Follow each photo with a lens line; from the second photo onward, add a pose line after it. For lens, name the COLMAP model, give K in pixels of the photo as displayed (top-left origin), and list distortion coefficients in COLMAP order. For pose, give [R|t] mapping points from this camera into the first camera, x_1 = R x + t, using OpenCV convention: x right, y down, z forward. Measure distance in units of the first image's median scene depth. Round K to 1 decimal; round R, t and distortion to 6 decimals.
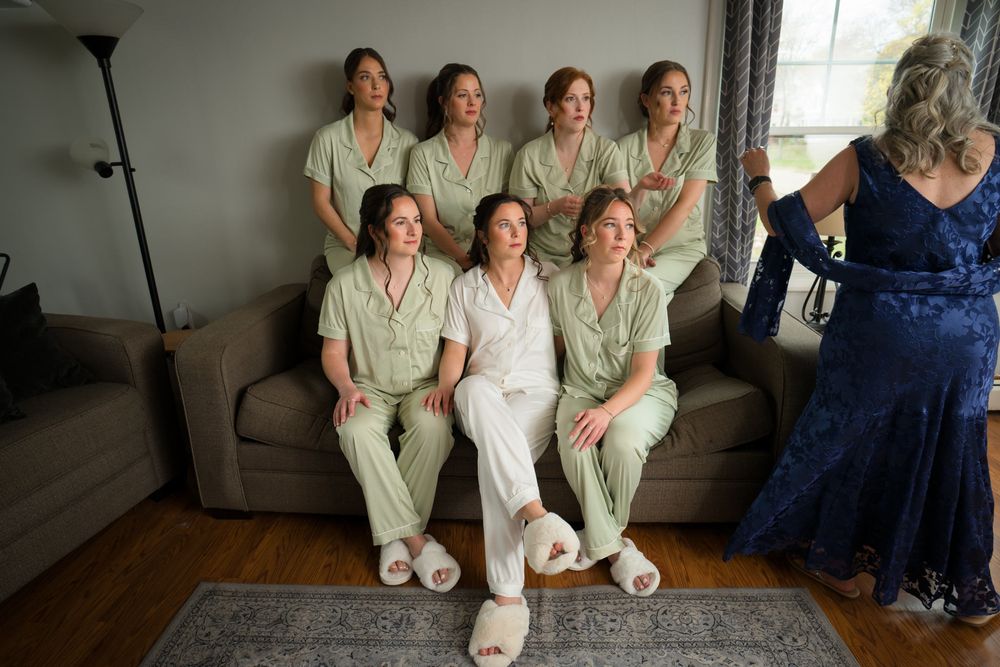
lens RADIAL K [[583.5, 0, 496.8], [0, 583.5, 343.9], [0, 0, 1]] dist [-0.033546, 0.008692]
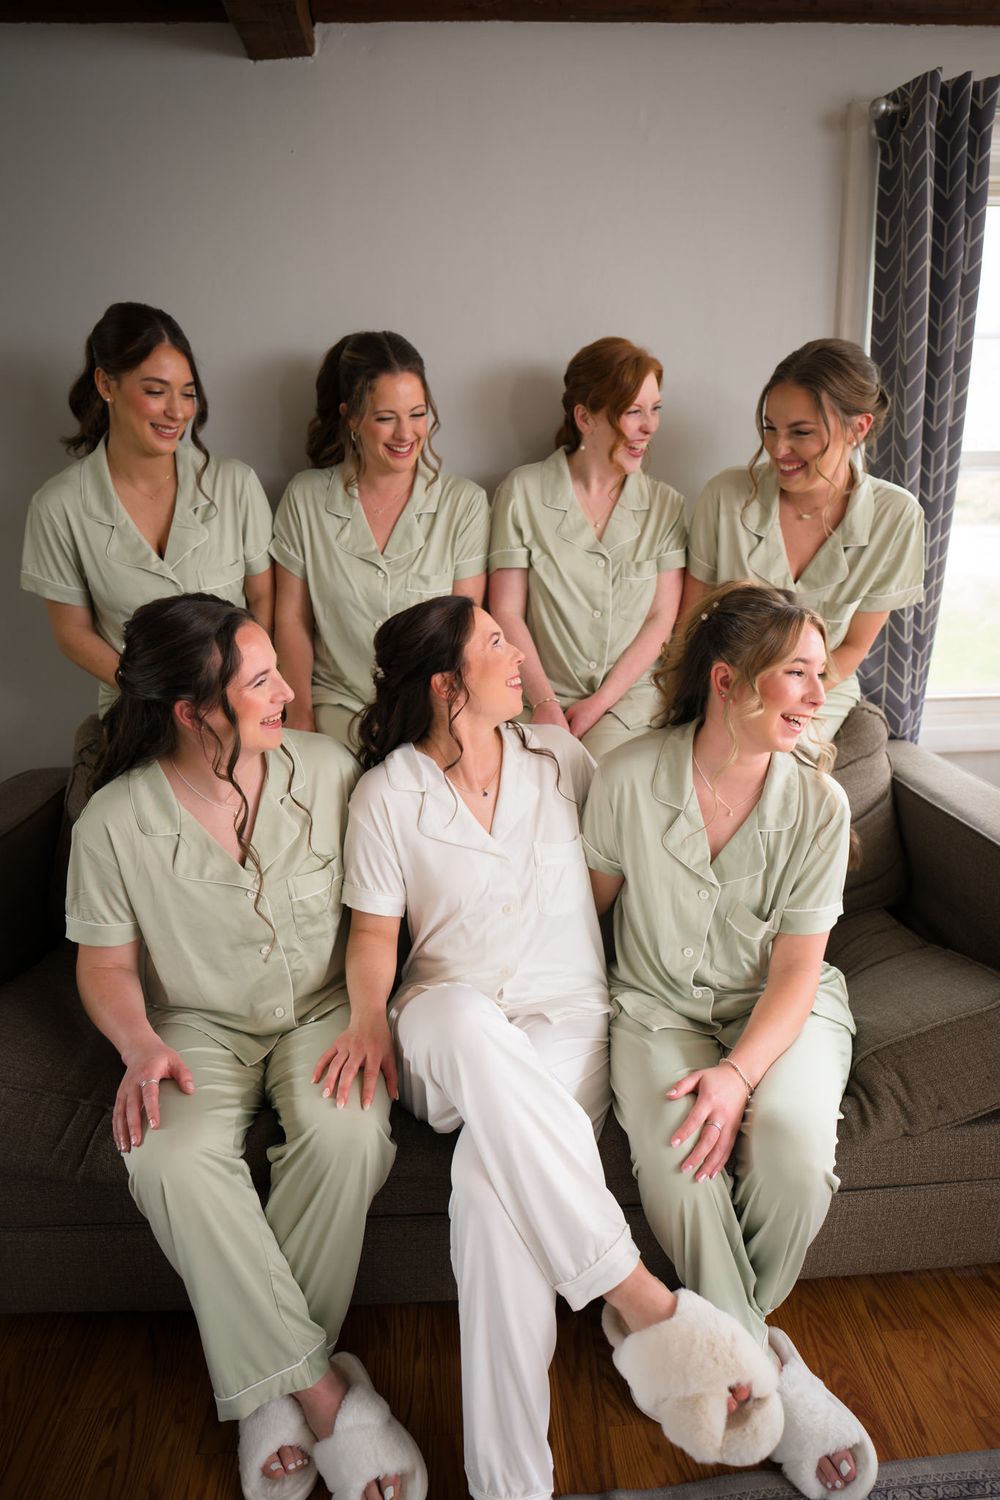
lens RADIAL K [[875.2, 0, 485.5], [0, 875.2, 751.0], [0, 0, 1]] dist [-0.033546, 0.008692]
pose [[0.994760, -0.033063, 0.096745, -0.056767], [0.036579, 0.998724, -0.034806, -0.108308], [-0.095471, 0.038163, 0.994700, 0.315211]]
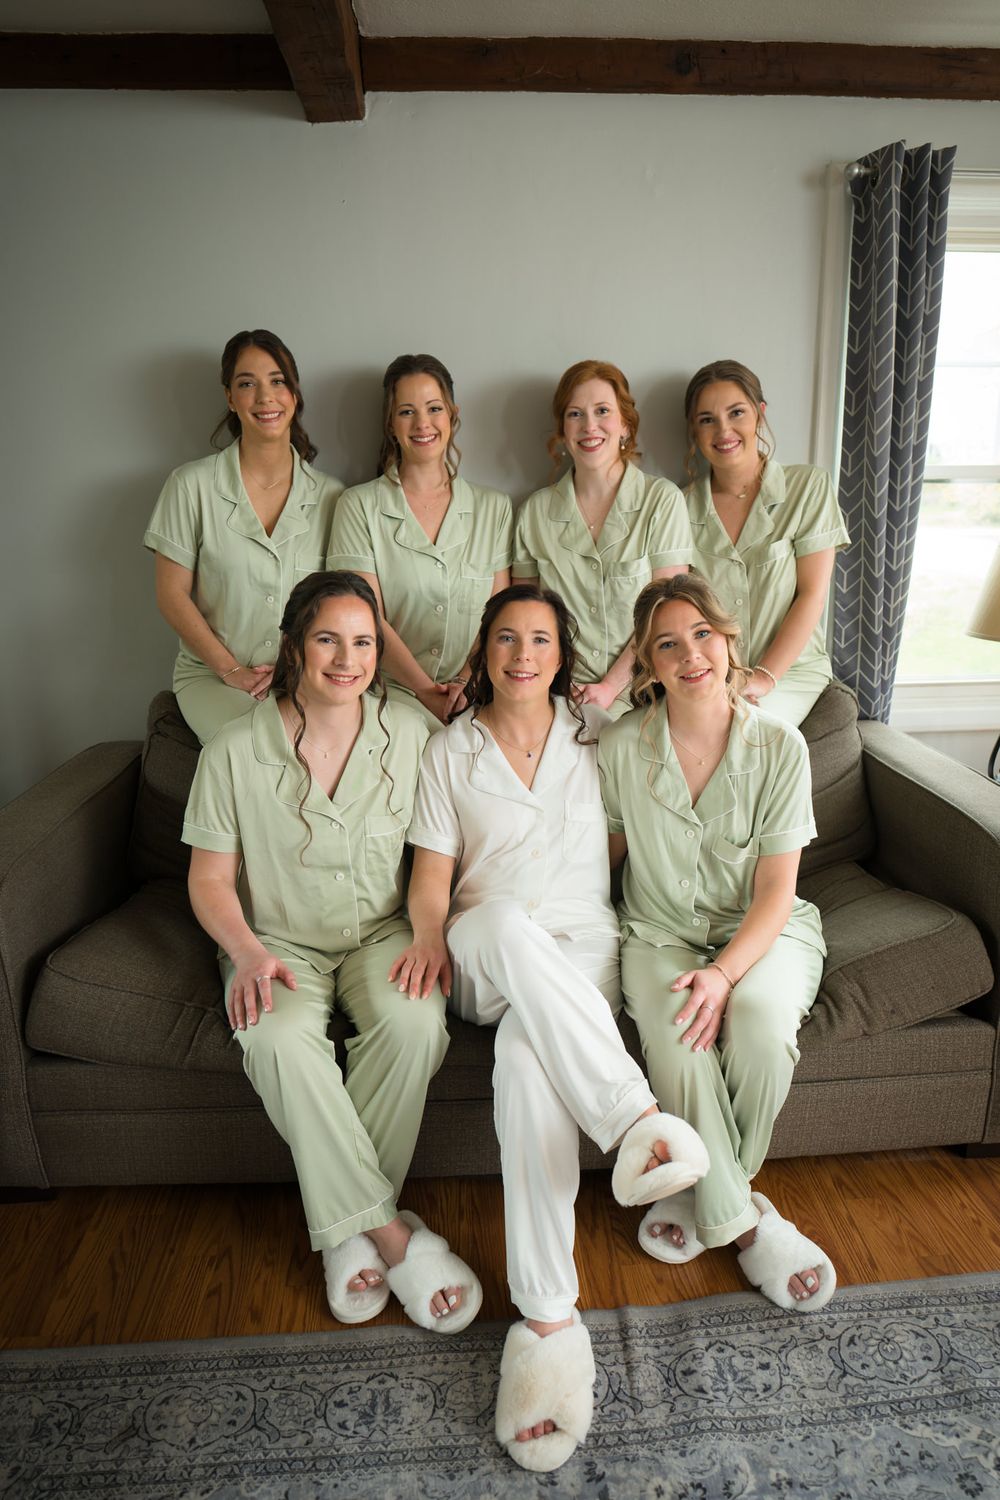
lens RADIAL K [[875.2, 0, 480.4], [0, 875.2, 755.2], [0, 0, 1]] dist [-0.033546, 0.008692]
pose [[0.994483, -0.029649, 0.100623, -0.113306], [0.032731, 0.999040, -0.029118, -0.072481], [-0.099663, 0.032251, 0.994498, 0.174776]]
